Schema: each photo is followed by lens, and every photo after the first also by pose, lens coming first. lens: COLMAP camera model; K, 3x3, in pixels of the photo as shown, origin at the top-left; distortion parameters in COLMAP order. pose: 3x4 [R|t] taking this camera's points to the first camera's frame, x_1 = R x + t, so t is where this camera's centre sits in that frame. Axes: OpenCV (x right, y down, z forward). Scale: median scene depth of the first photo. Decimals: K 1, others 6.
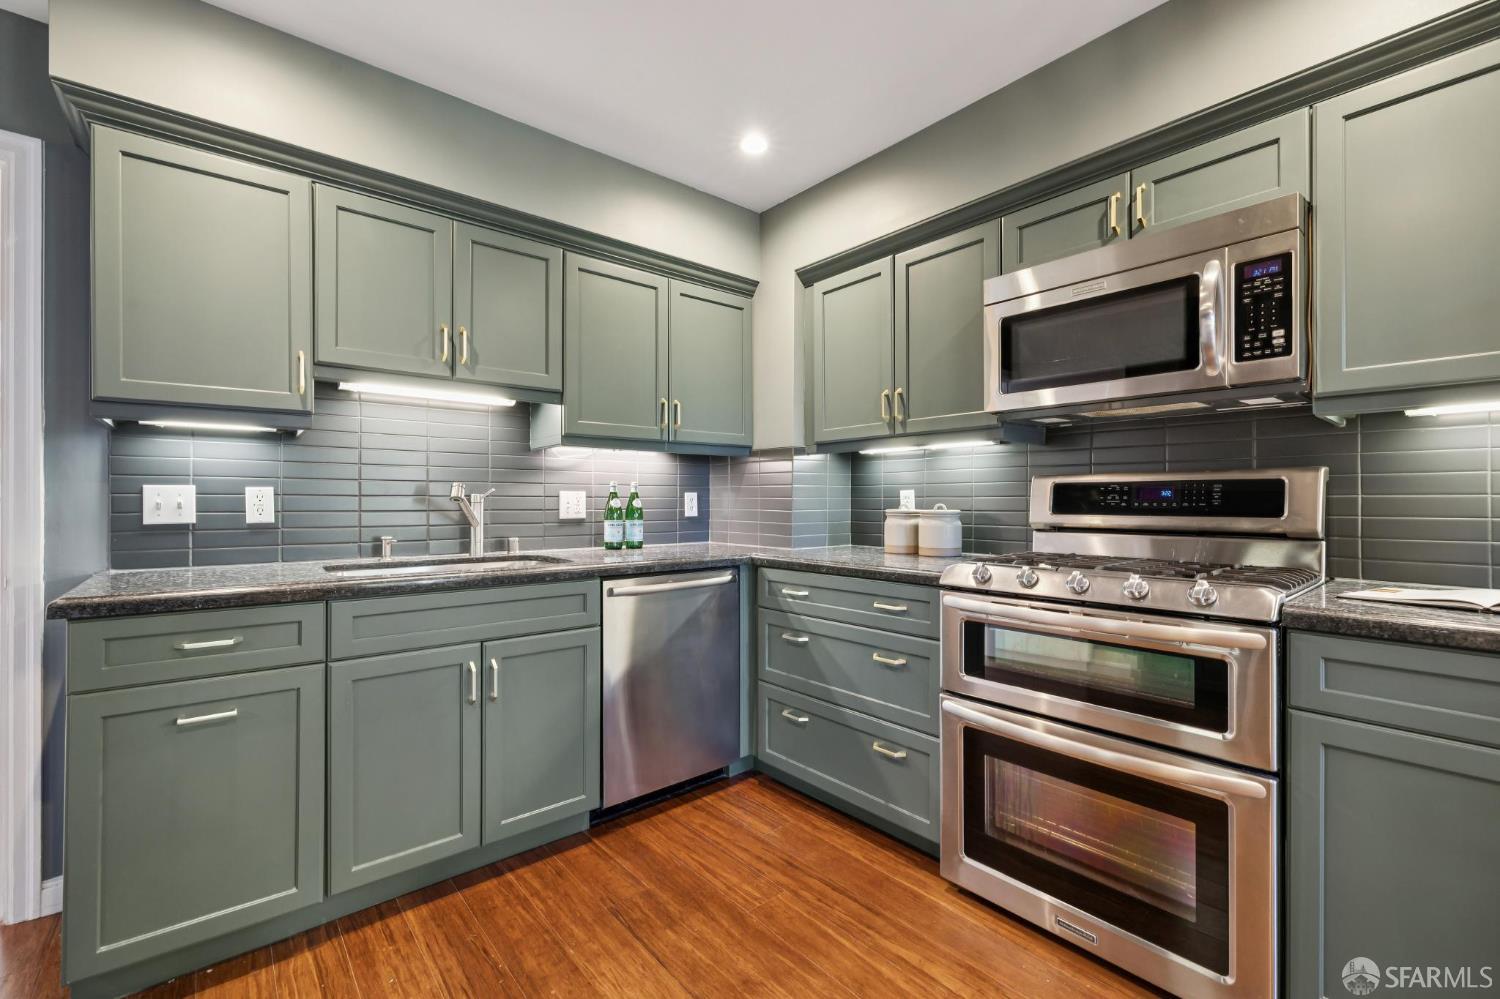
lens RADIAL K [[636.5, 0, 748.2], [0, 636.5, 497.9], [0, 0, 1]] dist [-0.001487, -0.000144]
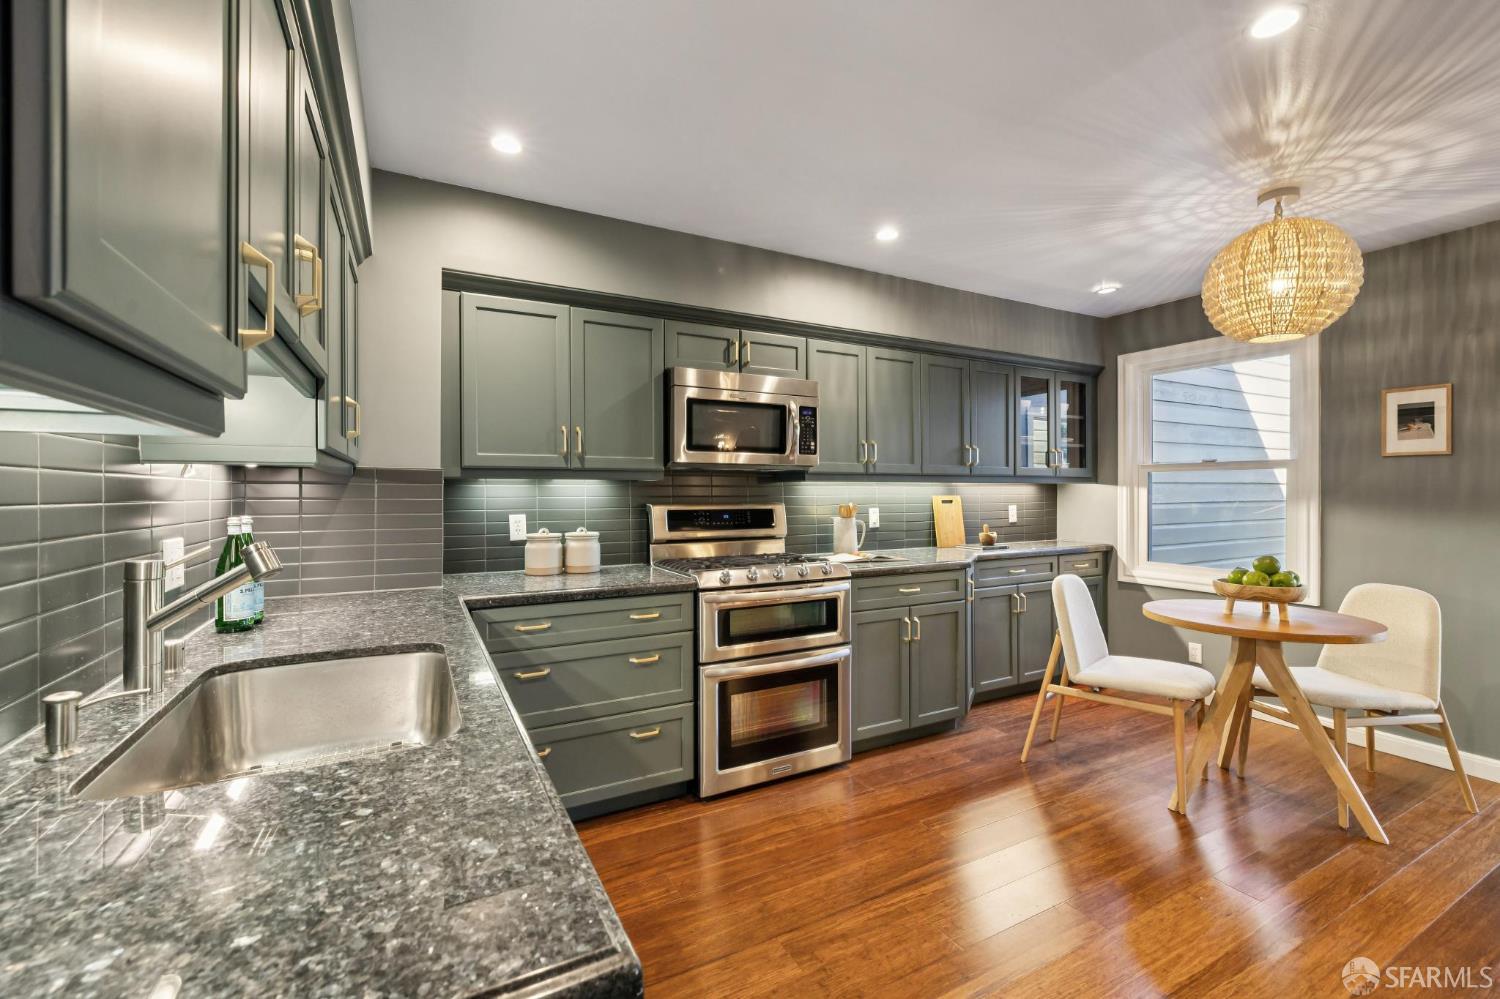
lens RADIAL K [[632.6, 0, 748.7], [0, 632.6, 488.8], [0, 0, 1]] dist [0.000023, -0.000018]
pose [[0.212321, 0.005746, 0.977183, -1.056863], [-0.002792, 0.999982, -0.005273, -0.077718], [-0.977196, -0.001608, 0.212333, 0.619884]]
